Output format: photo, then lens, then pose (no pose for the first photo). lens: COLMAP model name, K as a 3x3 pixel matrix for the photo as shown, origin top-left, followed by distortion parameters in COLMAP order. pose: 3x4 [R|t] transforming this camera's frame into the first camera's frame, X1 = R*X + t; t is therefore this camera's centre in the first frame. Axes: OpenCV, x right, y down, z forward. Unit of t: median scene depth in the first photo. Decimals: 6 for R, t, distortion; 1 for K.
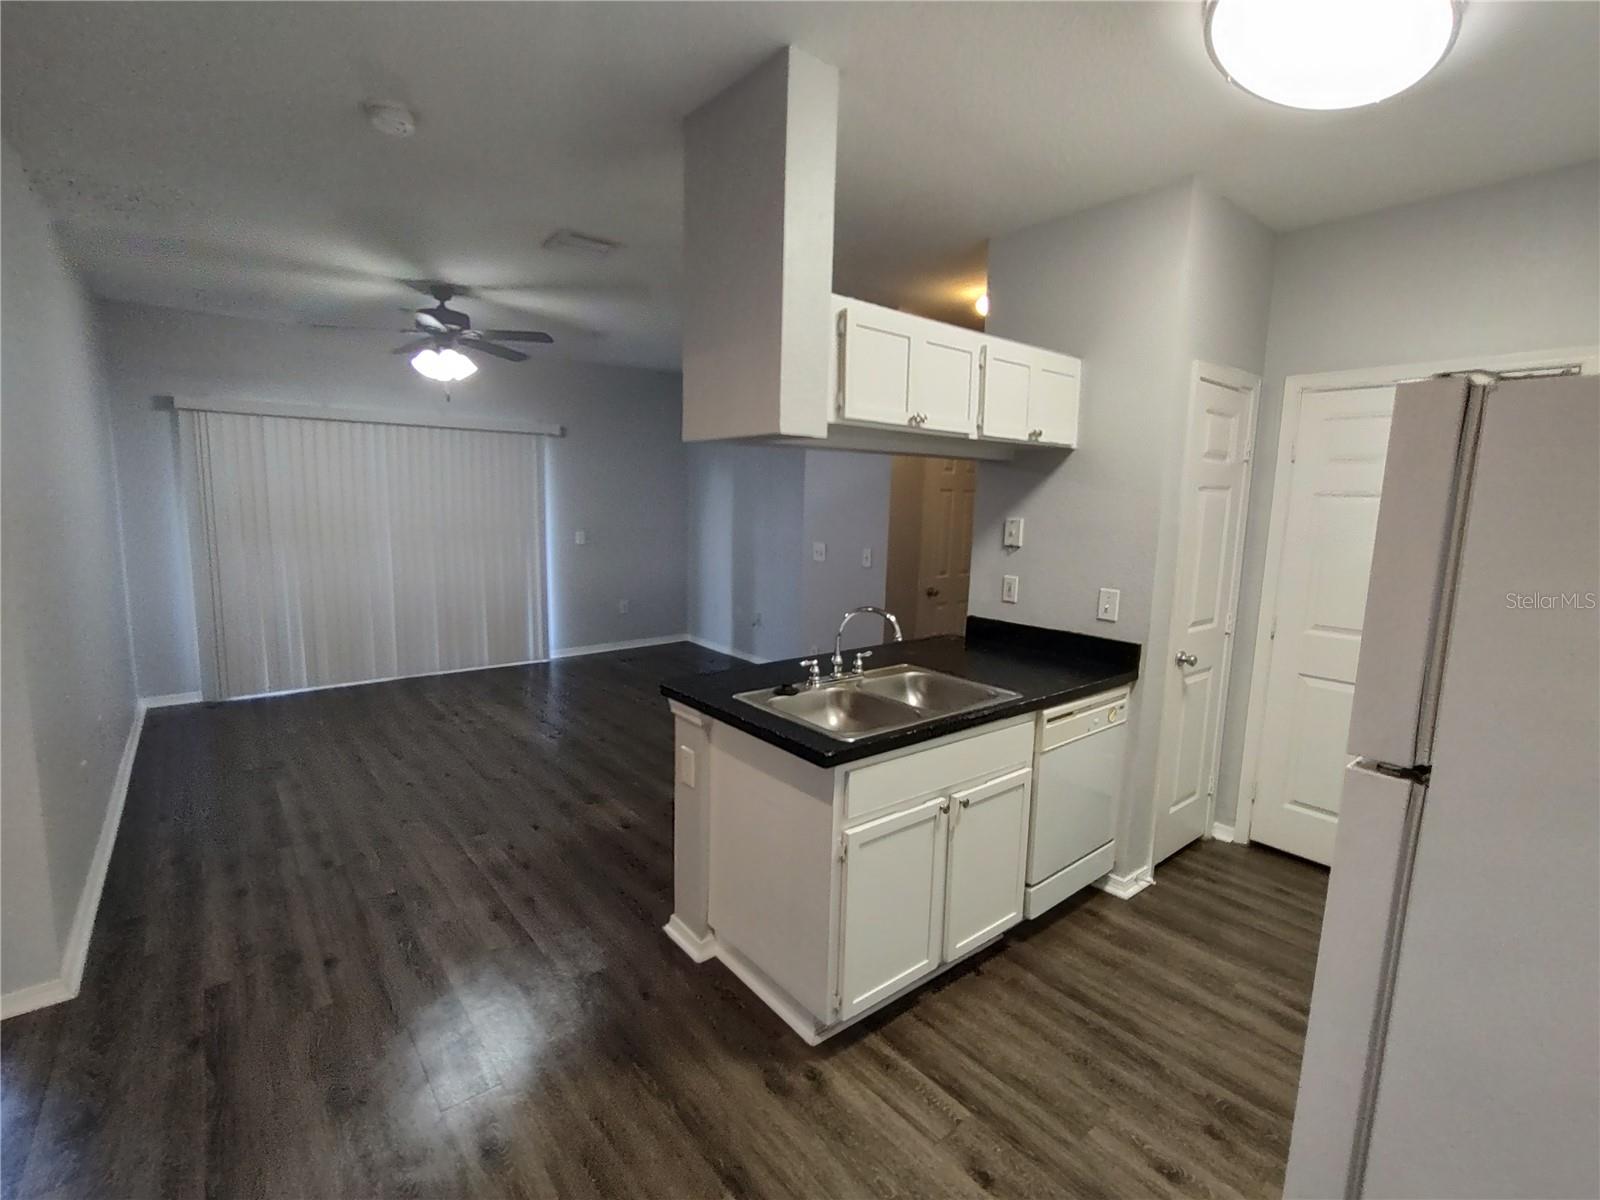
lens RADIAL K [[725.7, 0, 788.1], [0, 725.7, 601.9], [0, 0, 1]] dist [-0.007349, 0.004124]
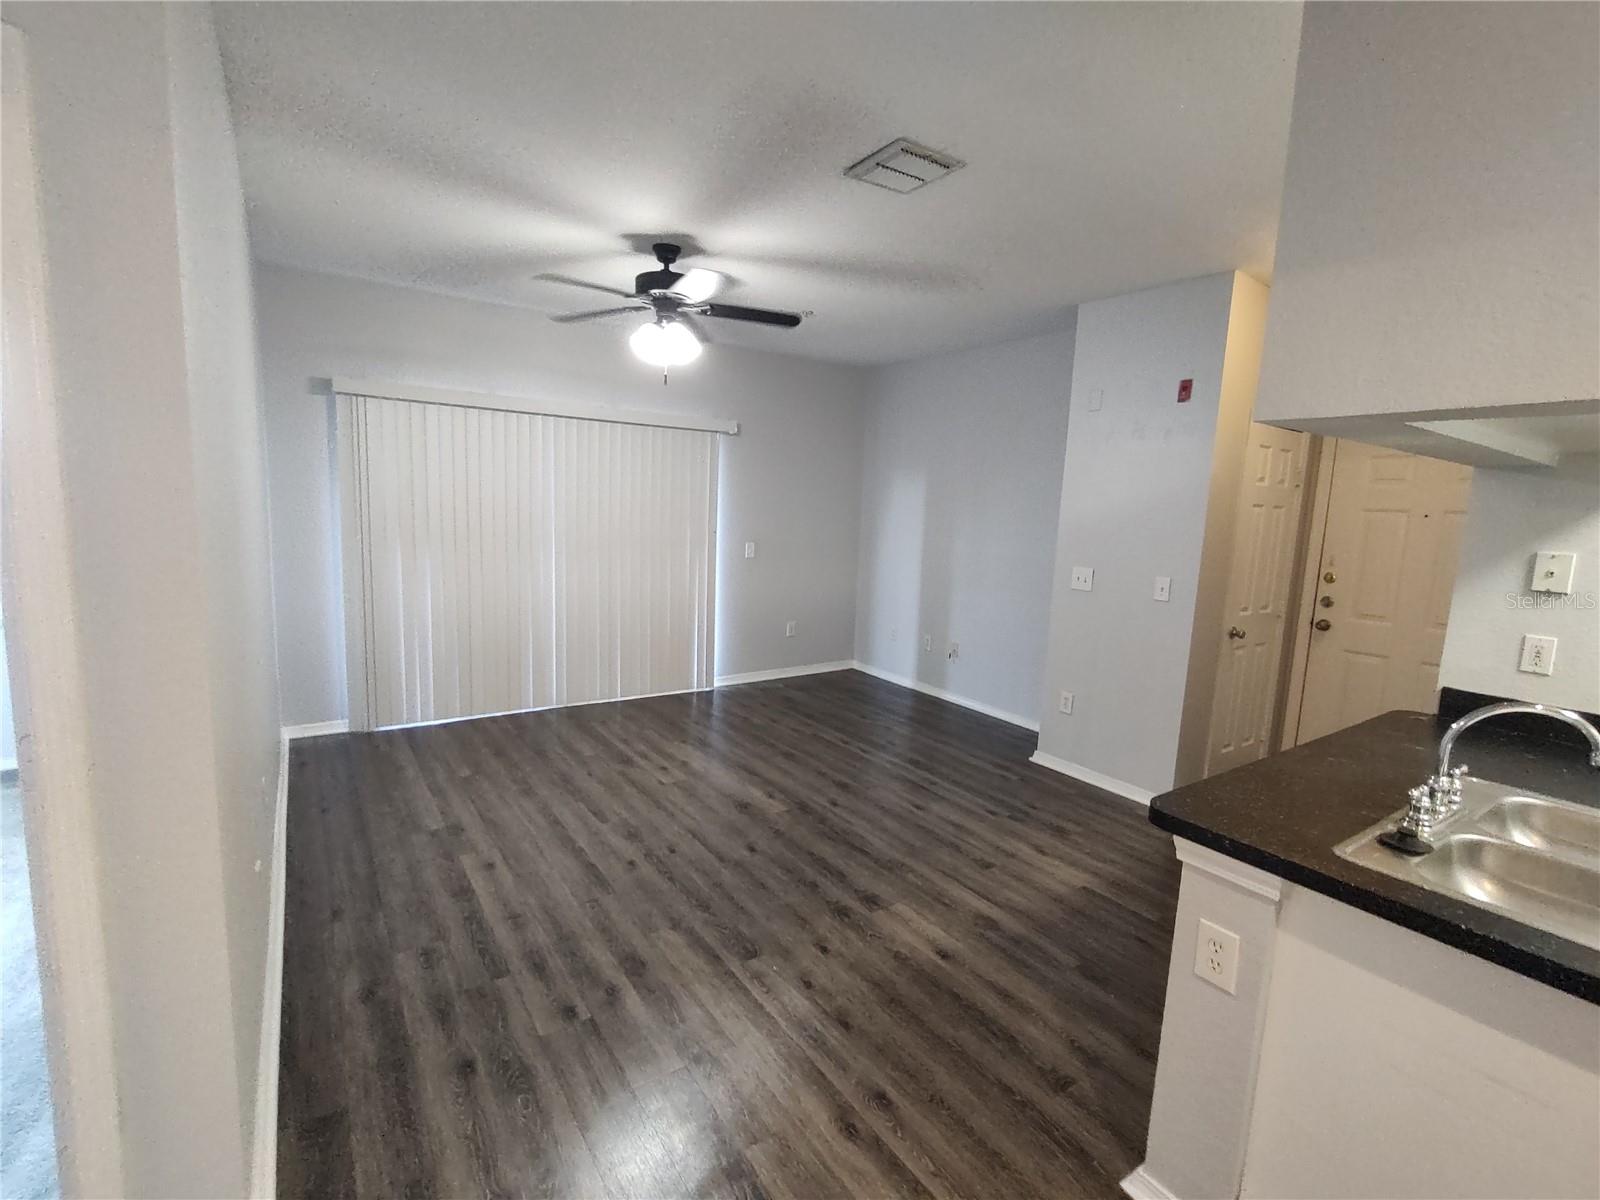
lens RADIAL K [[725.7, 0, 811.5], [0, 725.7, 603.7], [0, 0, 1]] dist [-0.007349, 0.004124]
pose [[0.997531, 0.030026, -0.063481, -0.353990], [-0.030632, 0.999494, -0.008588, -0.040879], [0.063191, 0.010511, 0.997946, 0.289042]]
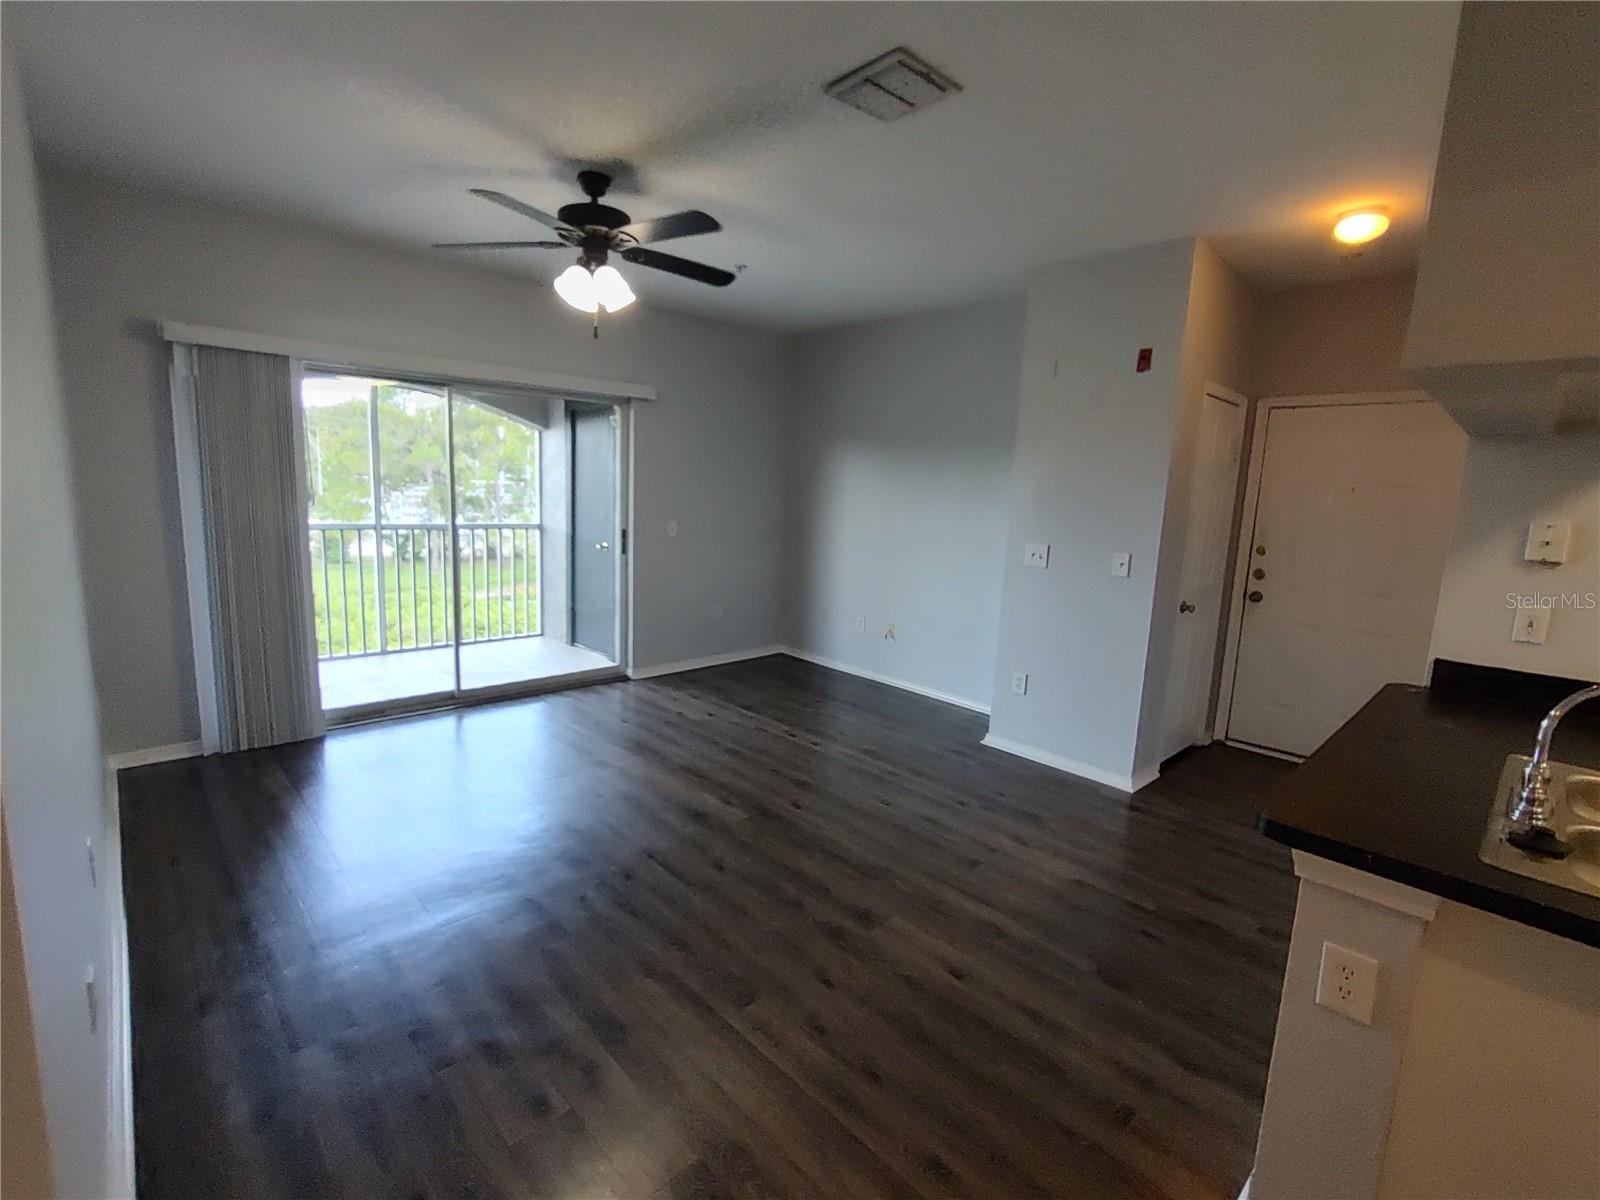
lens RADIAL K [[725.7, 0, 817.0], [0, 725.7, 601.3], [0, 0, 1]] dist [-0.007349, 0.004124]
pose [[0.995629, 0.004148, 0.093307, -0.458068], [-0.005450, 0.999891, 0.013706, -0.047138], [-0.093240, -0.014155, 0.995543, 0.398147]]
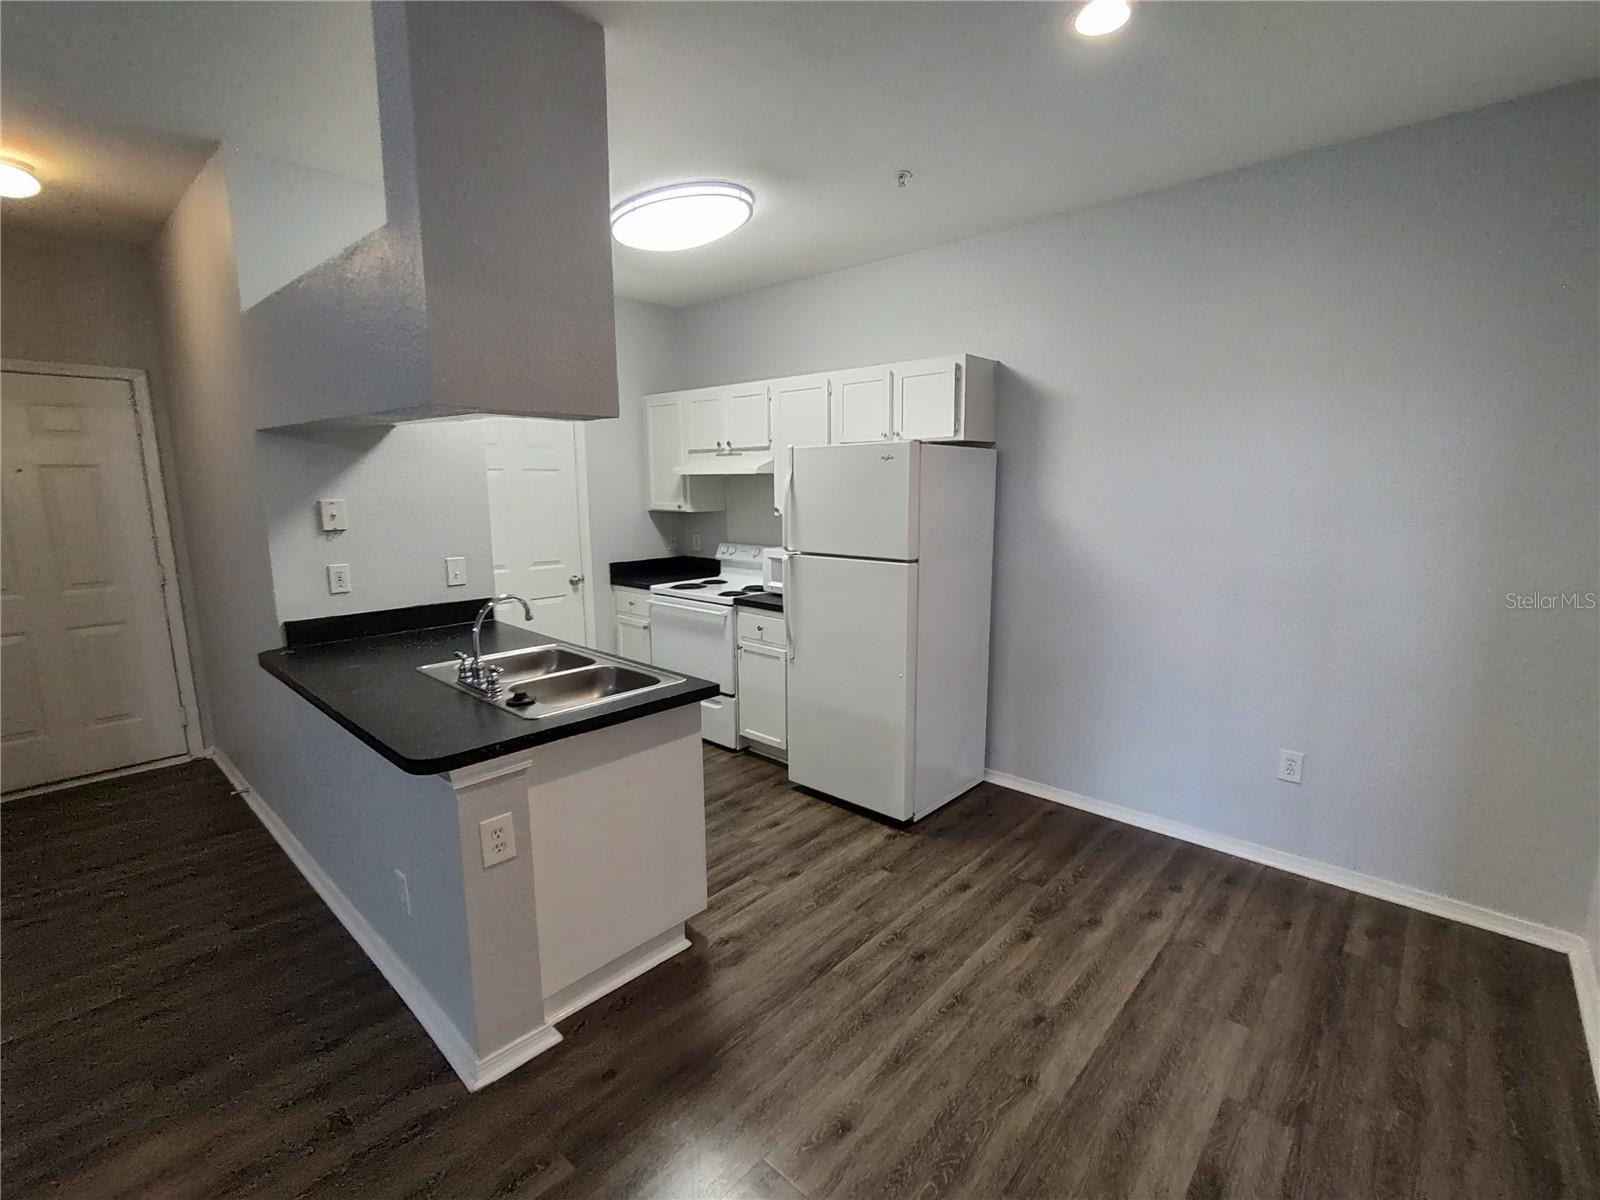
lens RADIAL K [[725.7, 0, 800.4], [0, 725.7, 609.7], [0, 0, 1]] dist [-0.007349, 0.004124]
pose [[-0.148970, -0.193796, 0.969665, -0.692238], [0.137749, 0.966979, 0.214421, -0.098784], [-0.979200, 0.165513, -0.117356, 0.581083]]
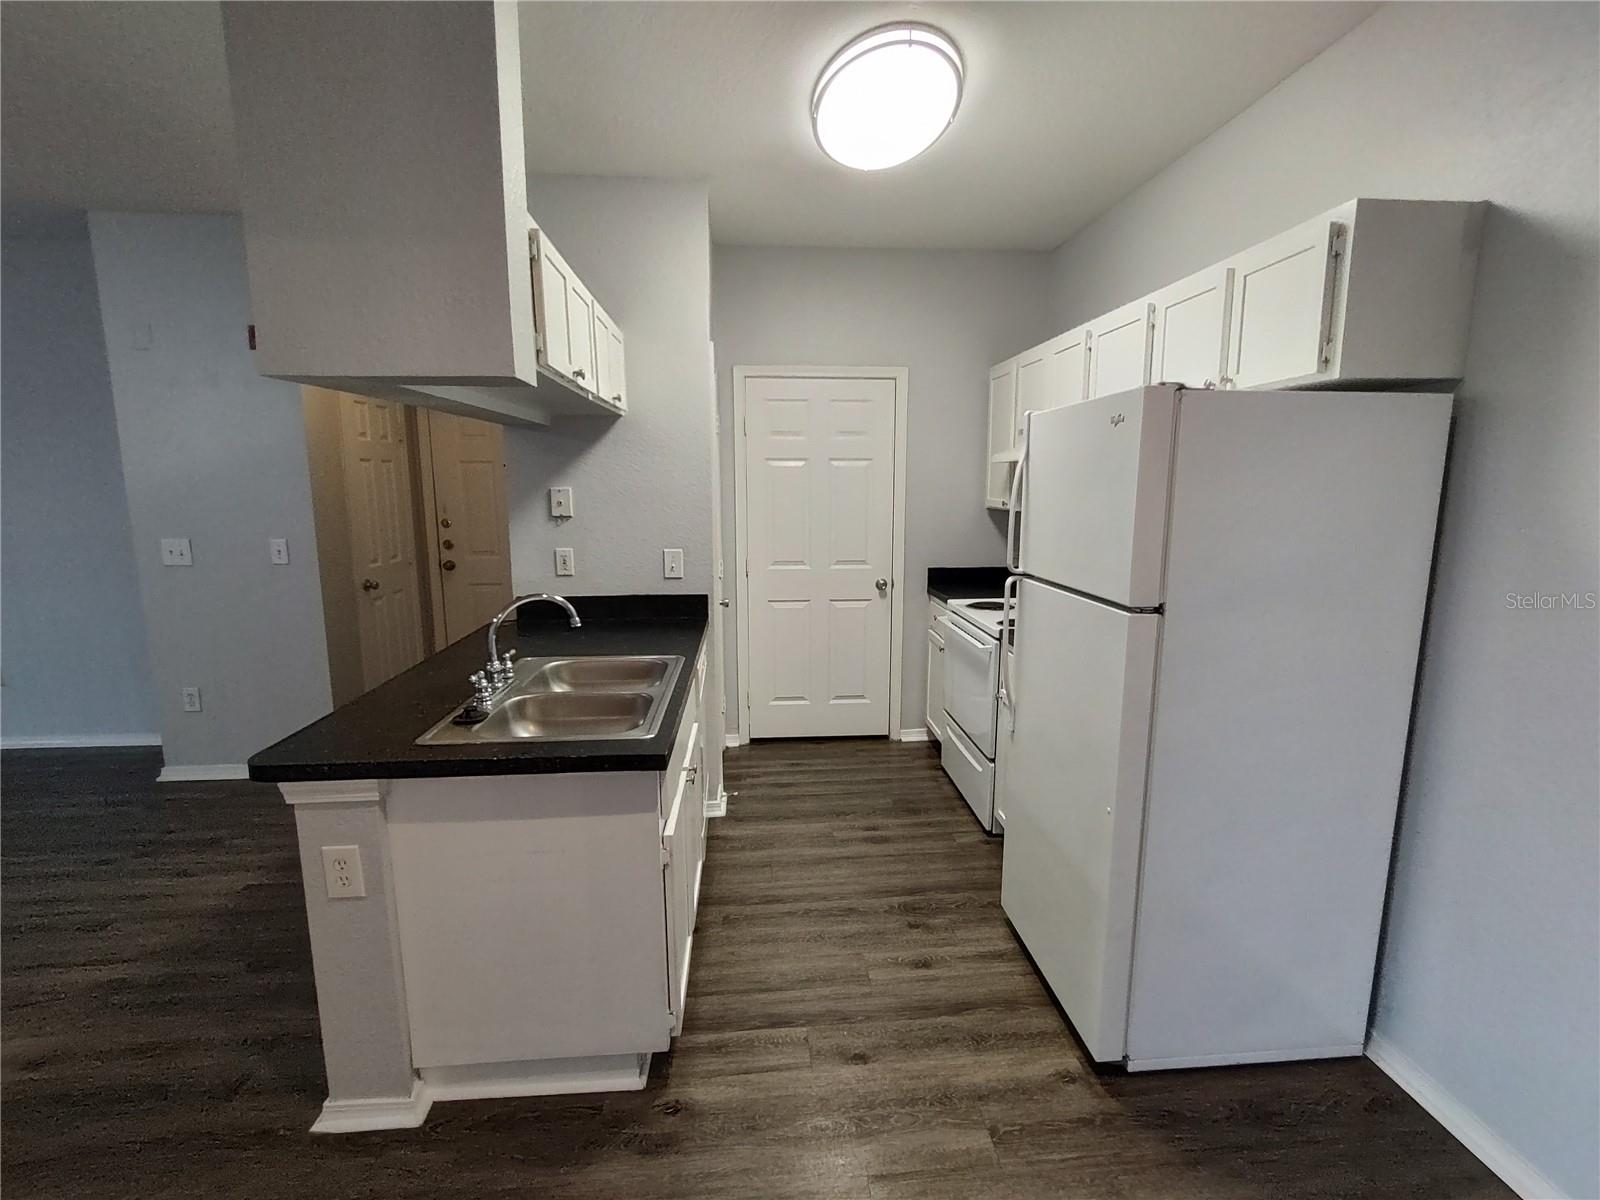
lens RADIAL K [[725.7, 0, 808.2], [0, 725.7, 604.0], [0, 0, 1]] dist [-0.007349, 0.004124]
pose [[0.560656, -0.161787, 0.812090, -0.315566], [0.131419, 0.985682, 0.105640, -0.022856], [-0.817553, 0.047496, 0.573891, 0.201238]]
